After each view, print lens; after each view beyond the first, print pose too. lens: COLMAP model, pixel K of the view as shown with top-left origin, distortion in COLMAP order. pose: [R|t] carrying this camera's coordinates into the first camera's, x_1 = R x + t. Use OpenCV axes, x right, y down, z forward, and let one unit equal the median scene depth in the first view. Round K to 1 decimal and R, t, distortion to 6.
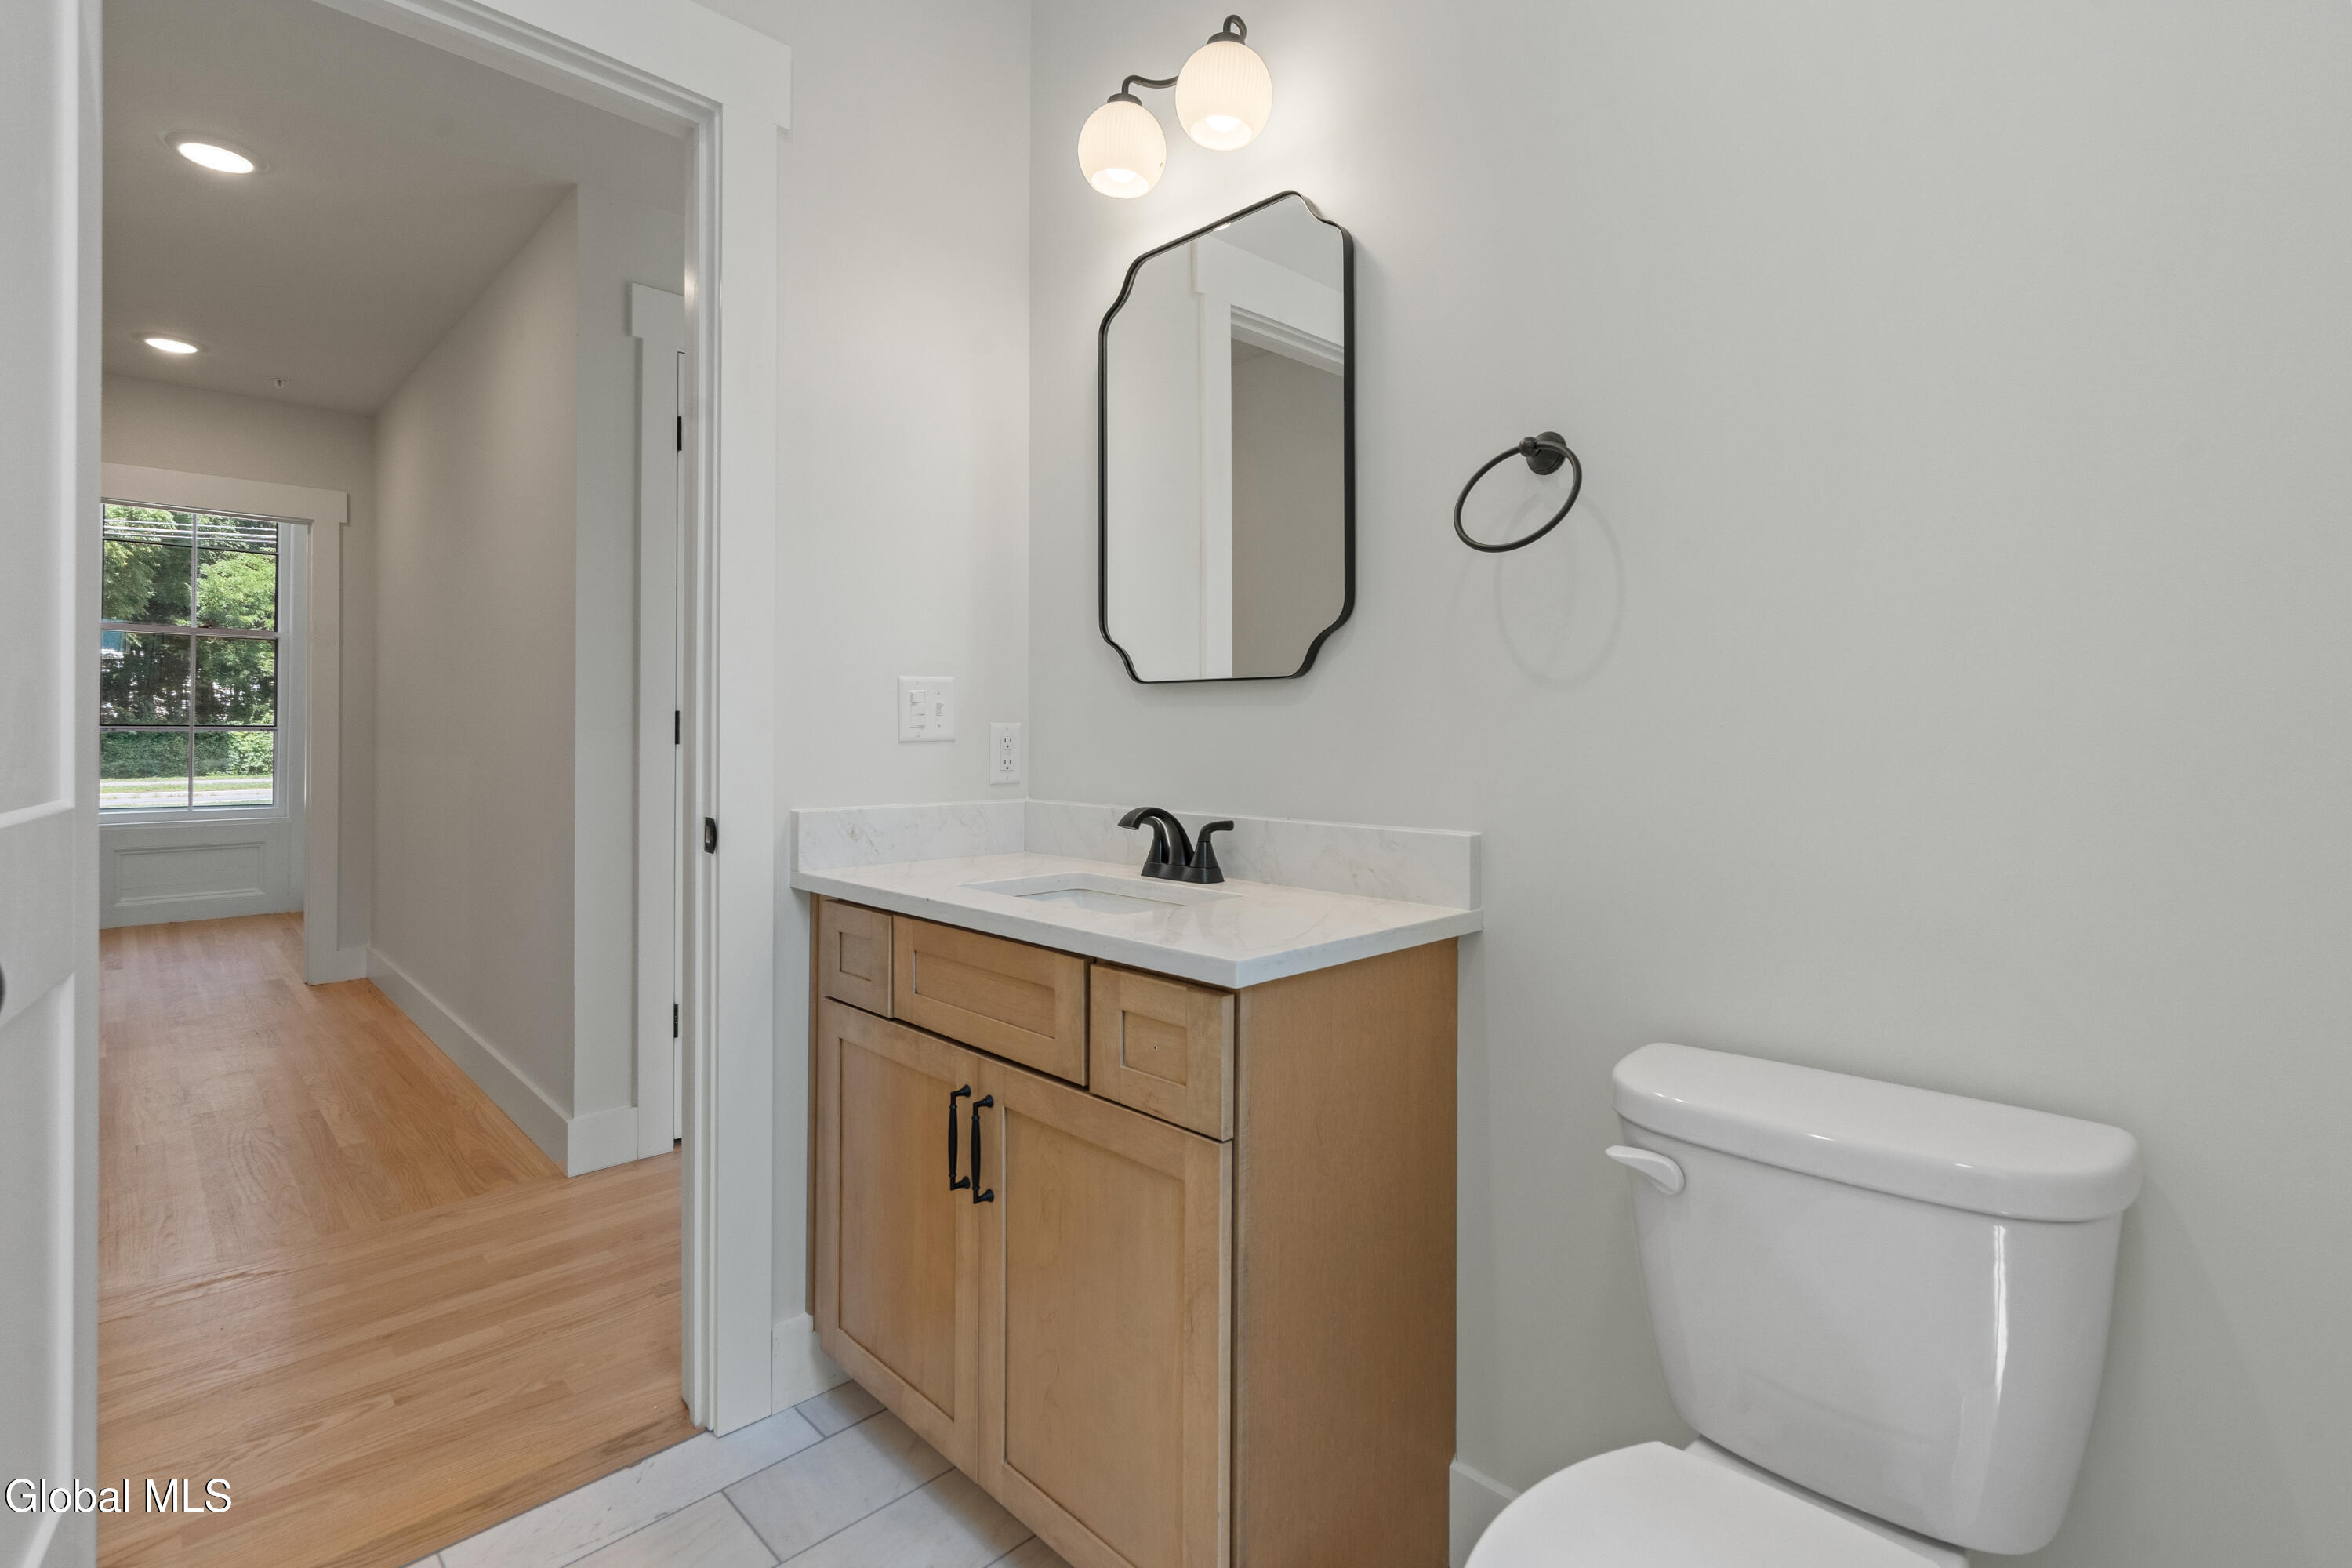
lens RADIAL K [[1116.9, 0, 1199.8], [0, 1116.9, 740.4], [0, 0, 1]] dist [0.005599, 0.000646]
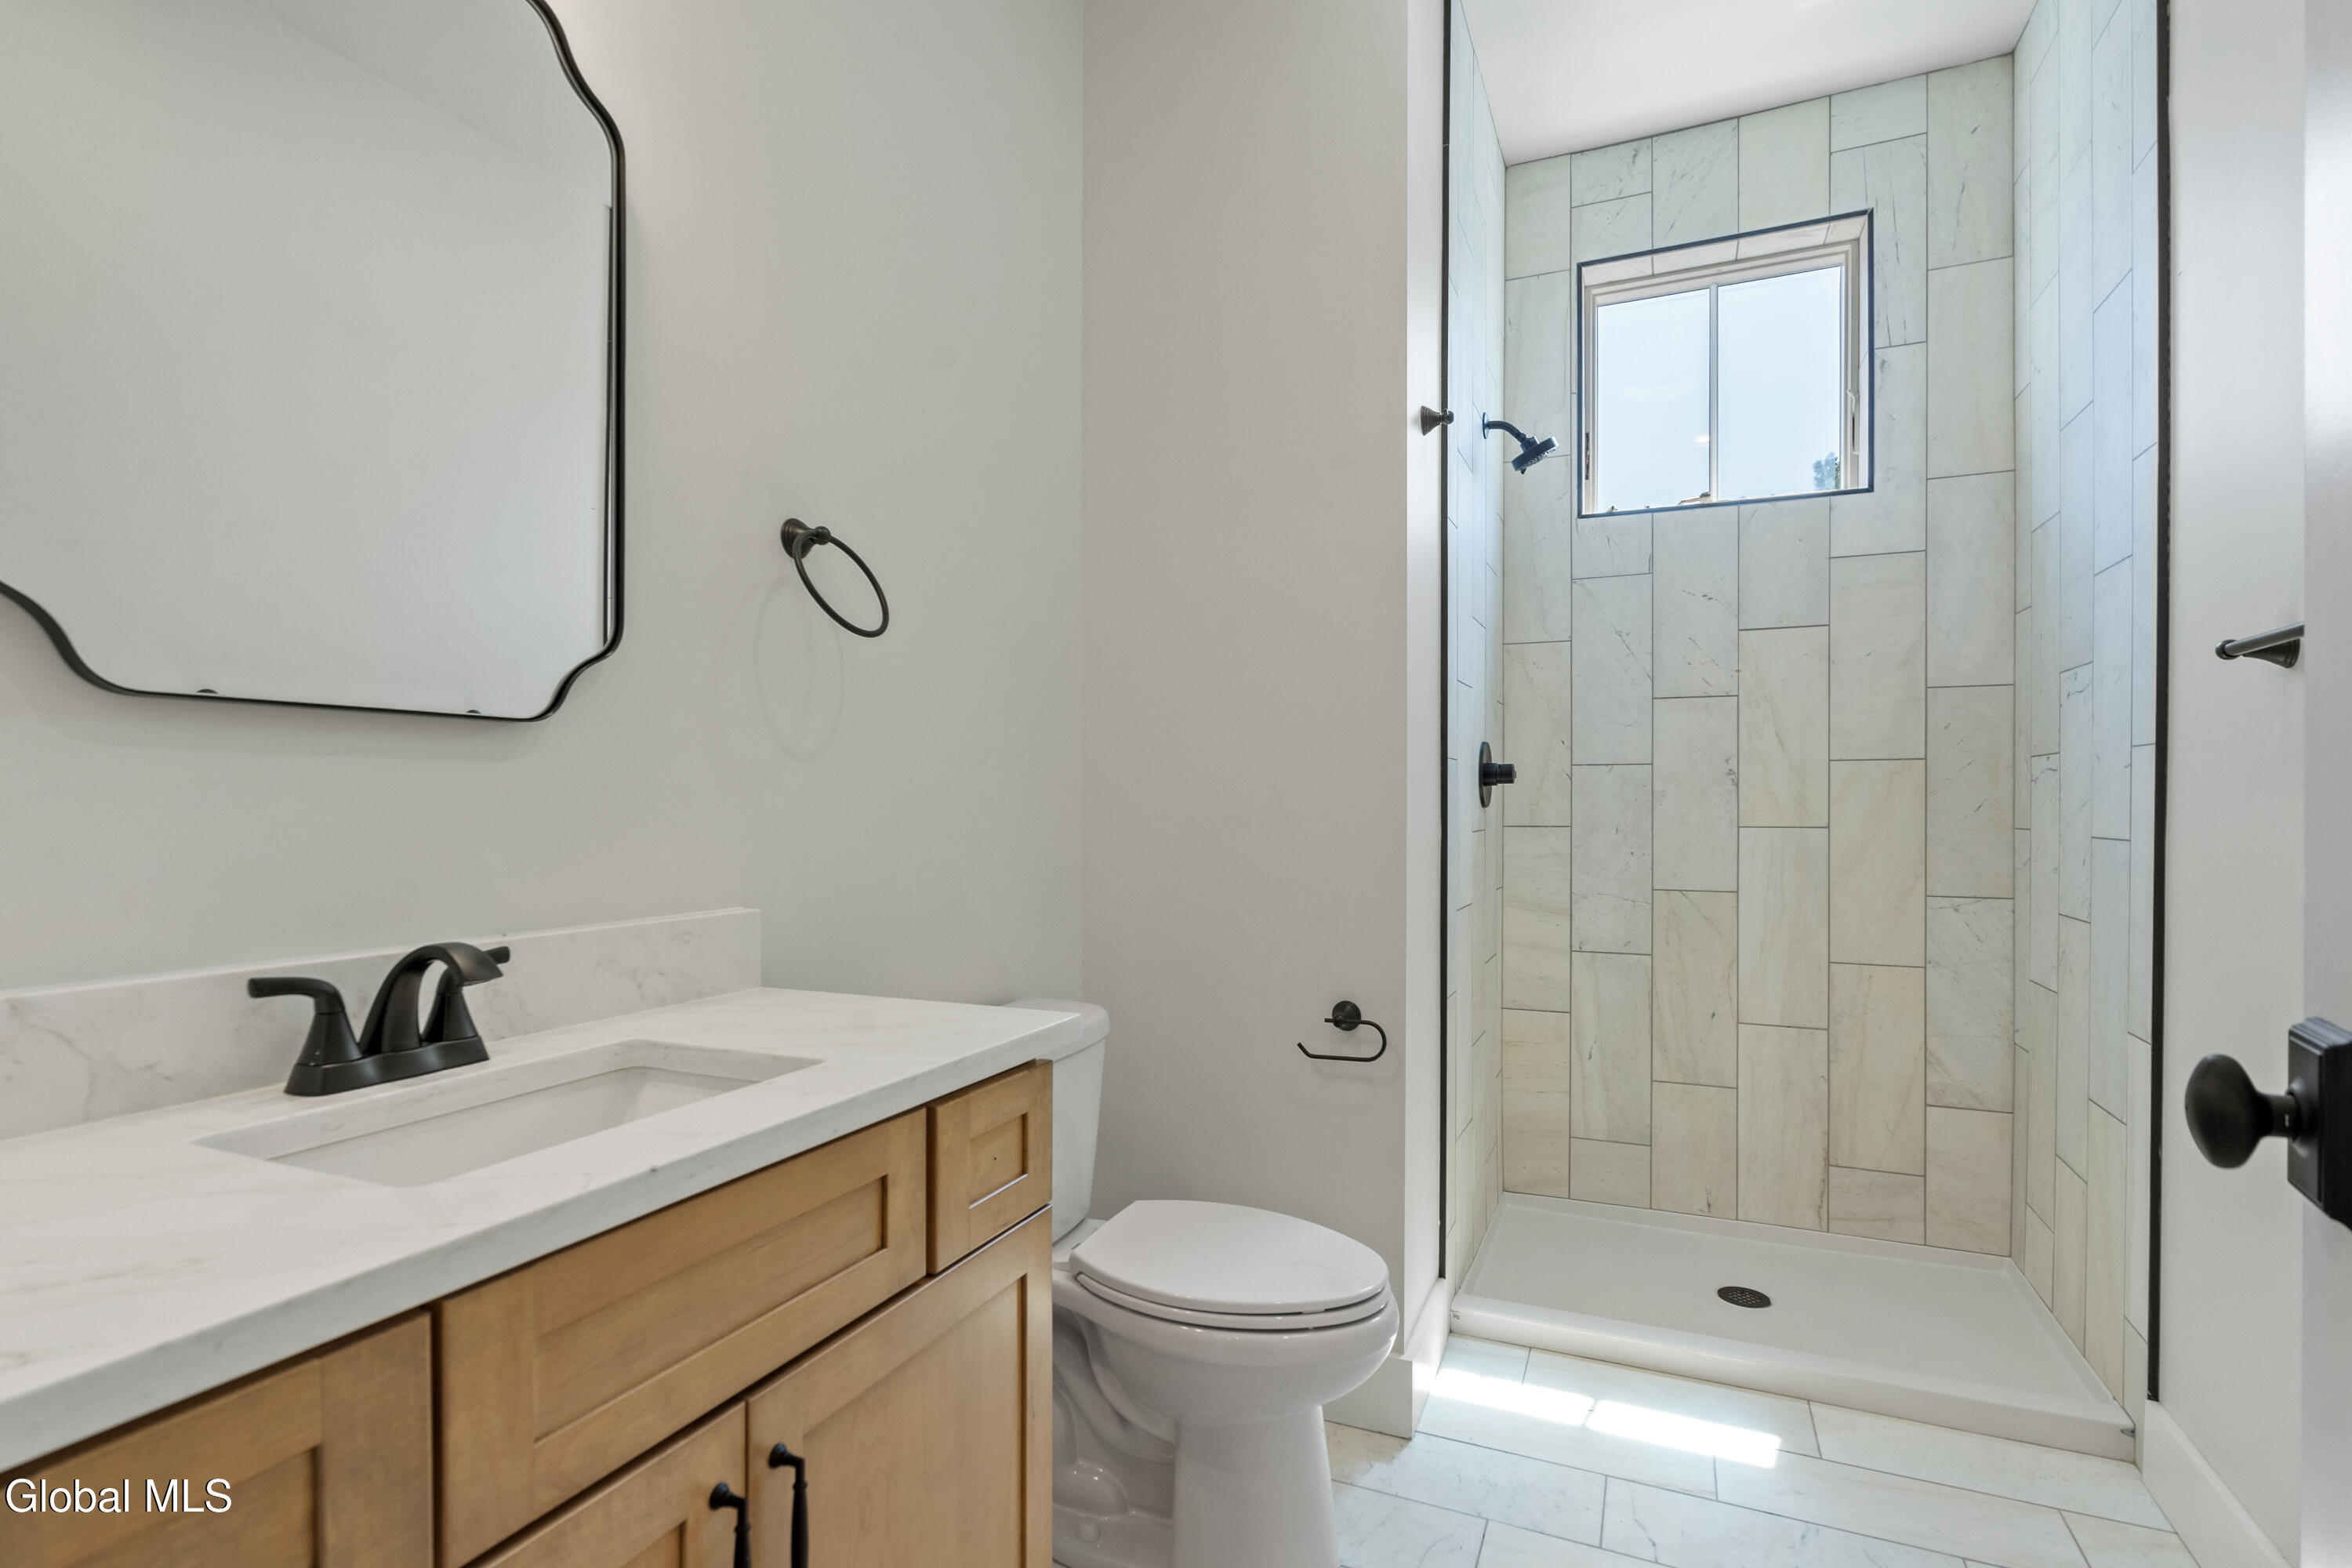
lens RADIAL K [[1116.9, 0, 1181.0], [0, 1116.9, 797.3], [0, 0, 1]] dist [0.005599, 0.000646]
pose [[-0.361980, 0.003373, 0.932180, -0.748299], [0.000234, 0.999994, -0.003528, -0.007878], [-0.932186, -0.001059, -0.361979, 0.962628]]
